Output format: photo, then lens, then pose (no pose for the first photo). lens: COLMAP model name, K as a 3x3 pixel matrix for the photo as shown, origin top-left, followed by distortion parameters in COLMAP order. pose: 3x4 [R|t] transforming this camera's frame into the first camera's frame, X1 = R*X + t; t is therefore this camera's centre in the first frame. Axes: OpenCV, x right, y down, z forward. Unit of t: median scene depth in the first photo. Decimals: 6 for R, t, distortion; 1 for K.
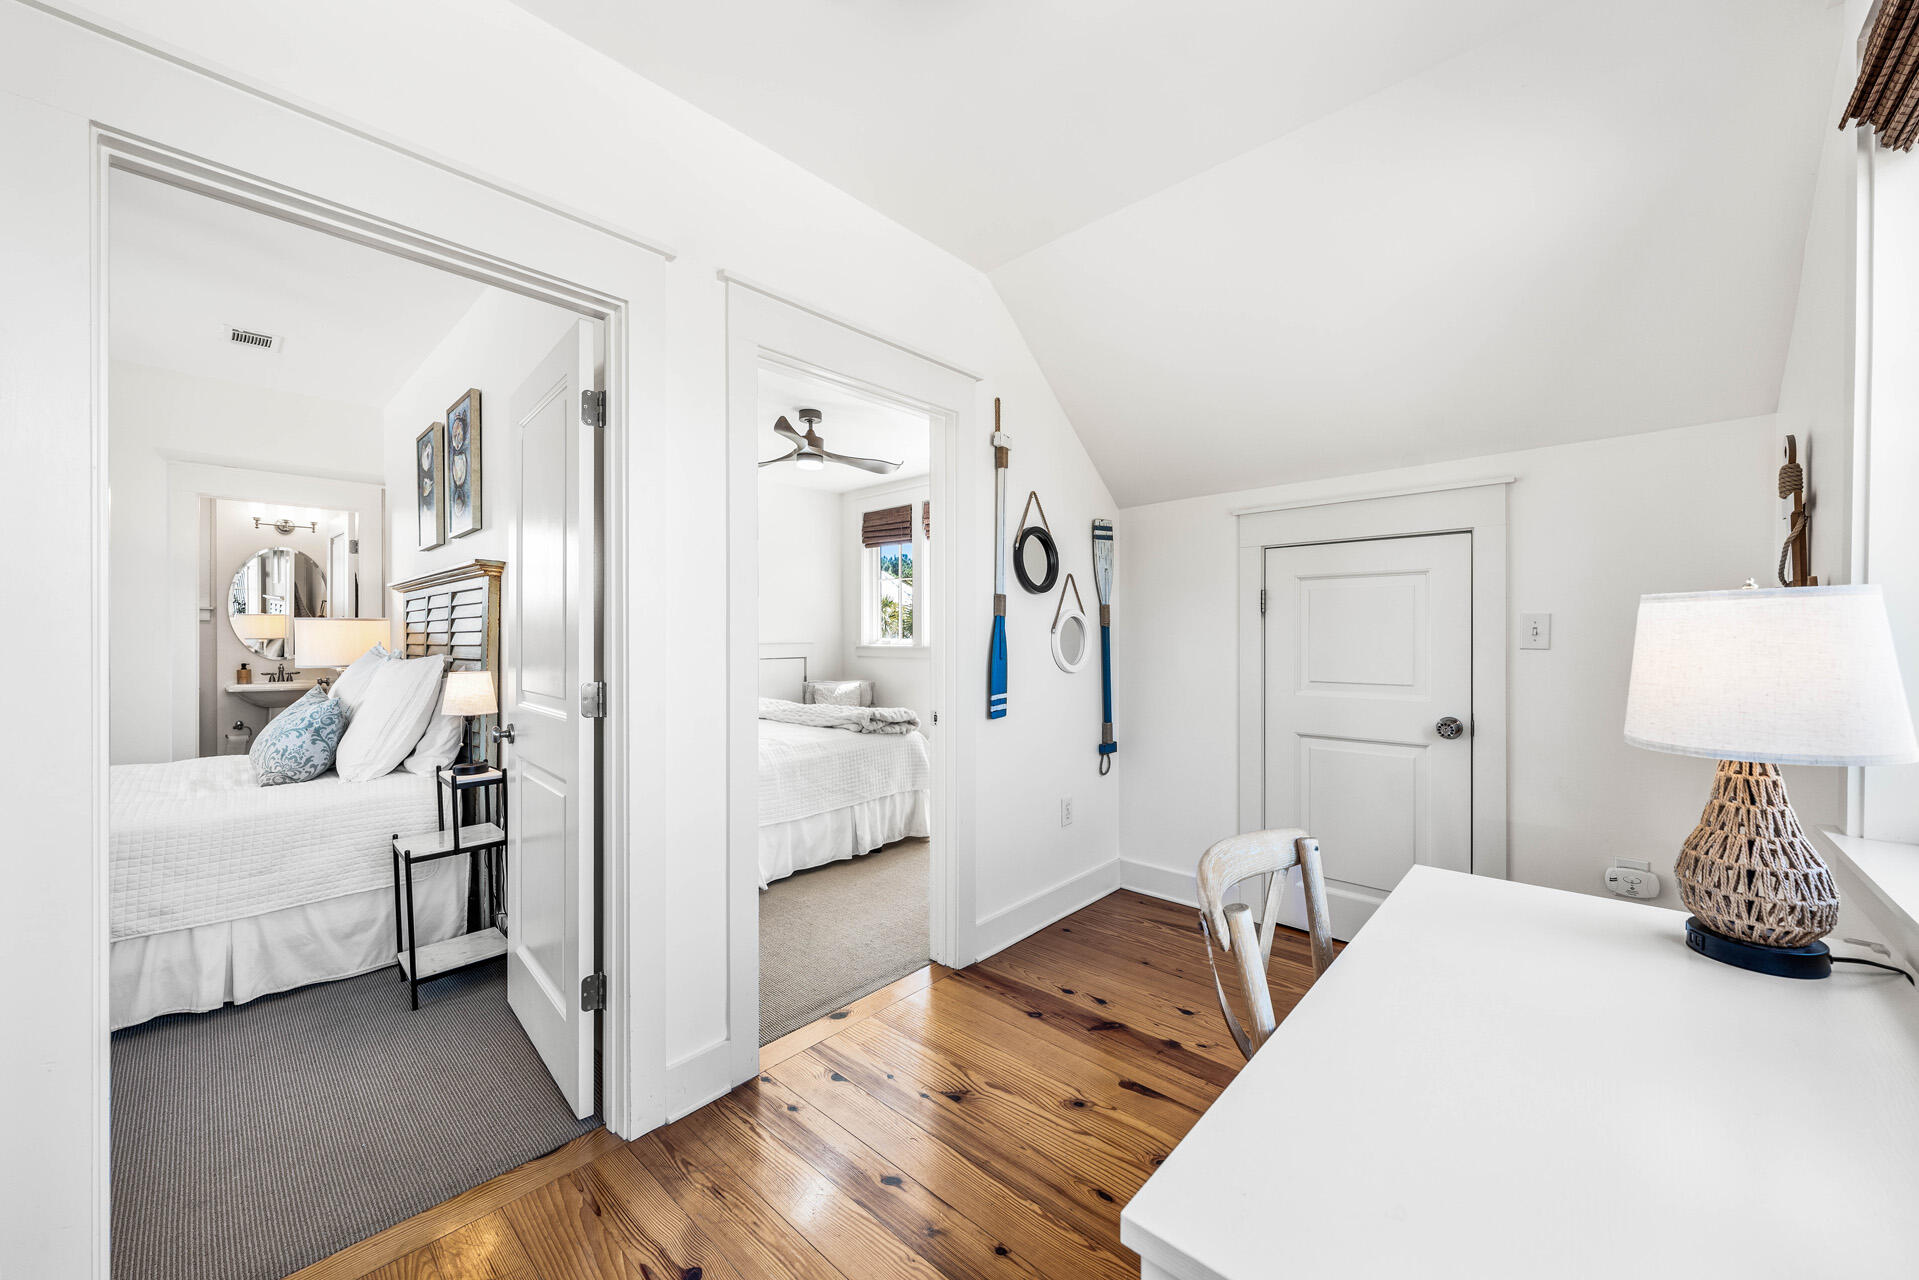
lens RADIAL K [[711.0, 0, 961.6], [0, 711.0, 633.8], [0, 0, 1]] dist [-0.000535, -0.000006]
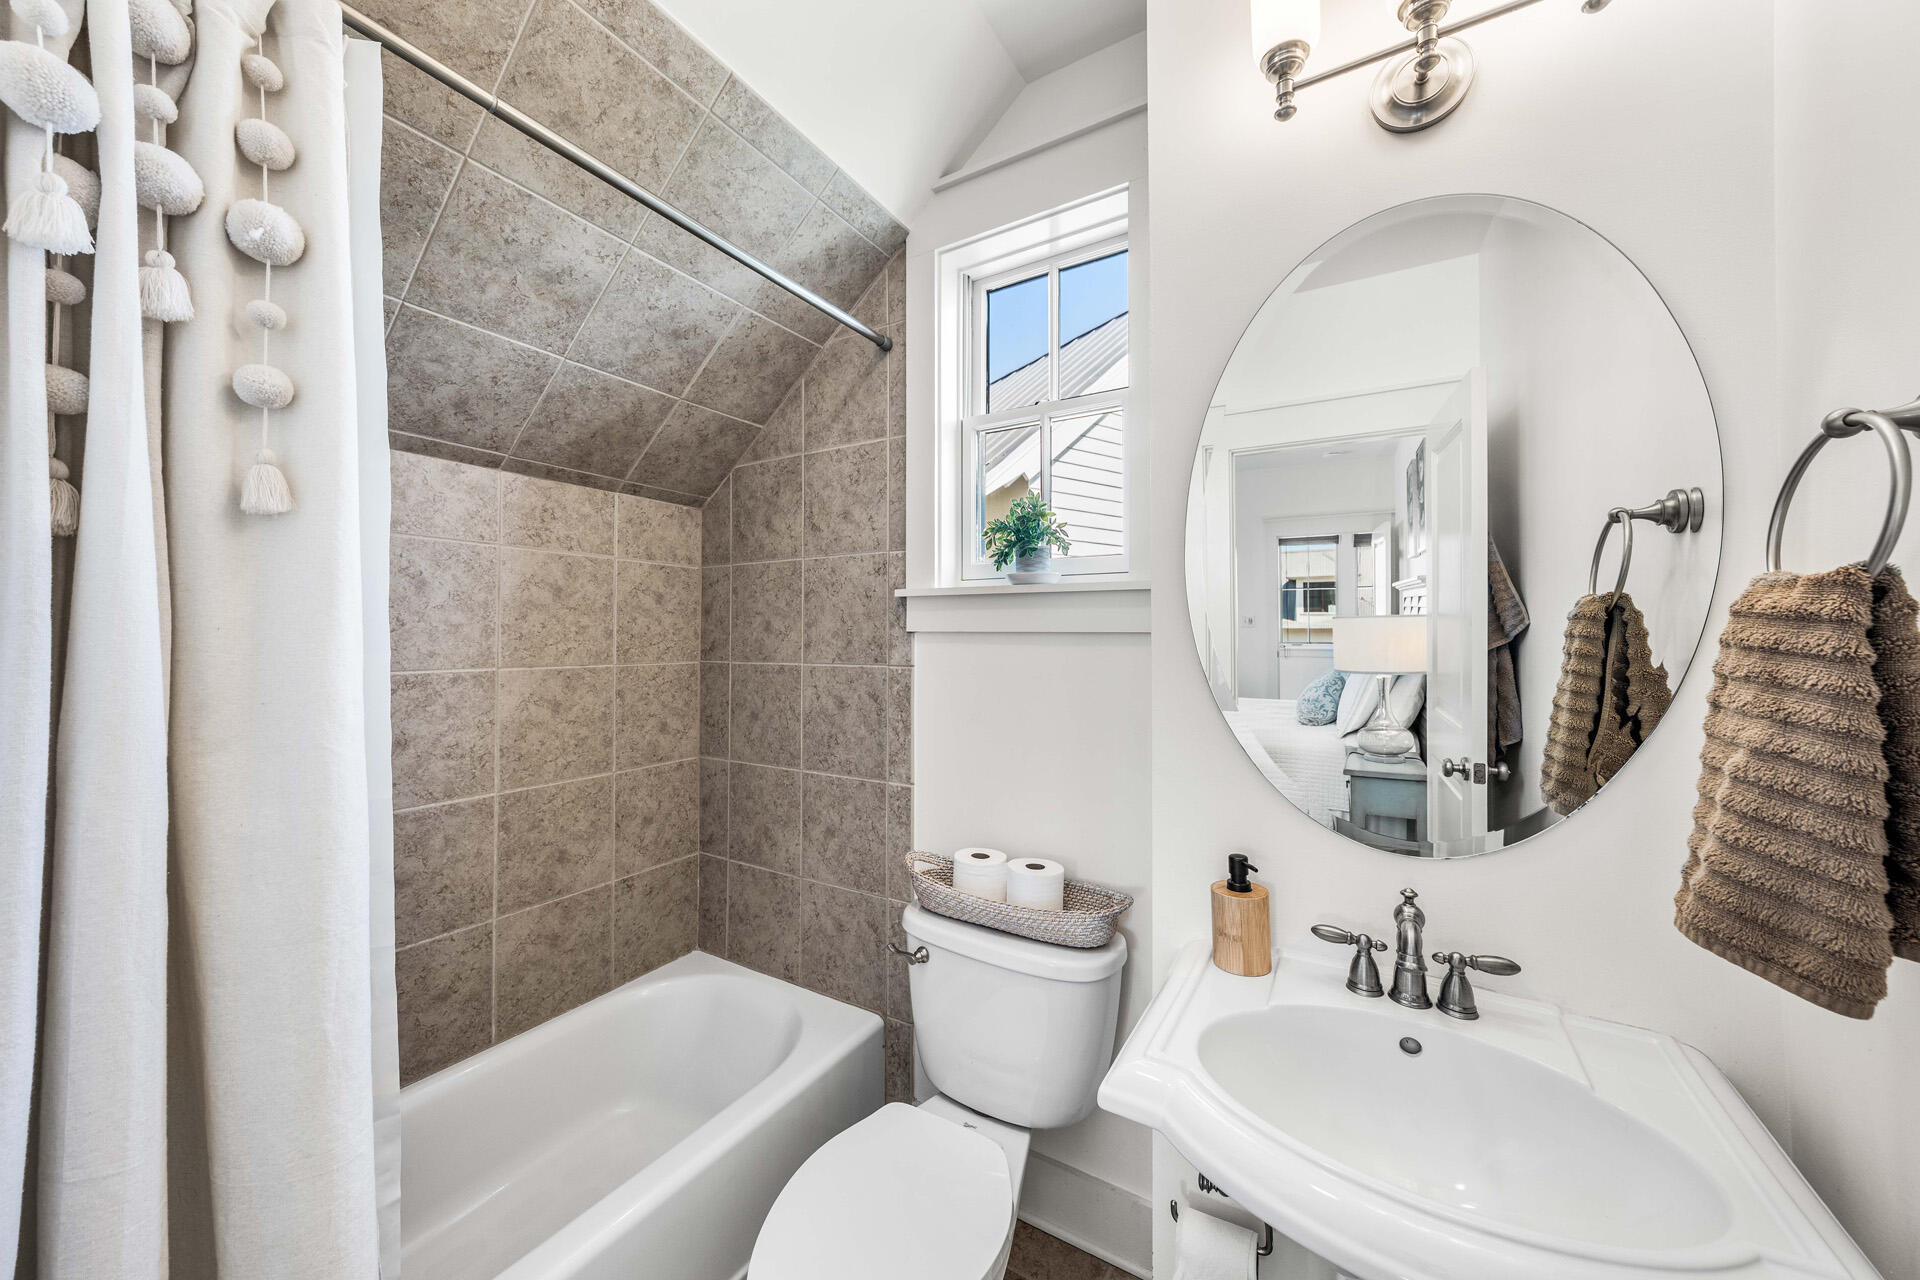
lens RADIAL K [[711.4, 0, 960.5], [0, 711.4, 635.4], [0, 0, 1]] dist [-0.000535, -0.000006]
pose [[0.229052, -0.005238, -0.973400, -0.504450], [0.001720, 0.999986, -0.004976, -0.009625], [0.973413, -0.000534, 0.229058, 0.528628]]
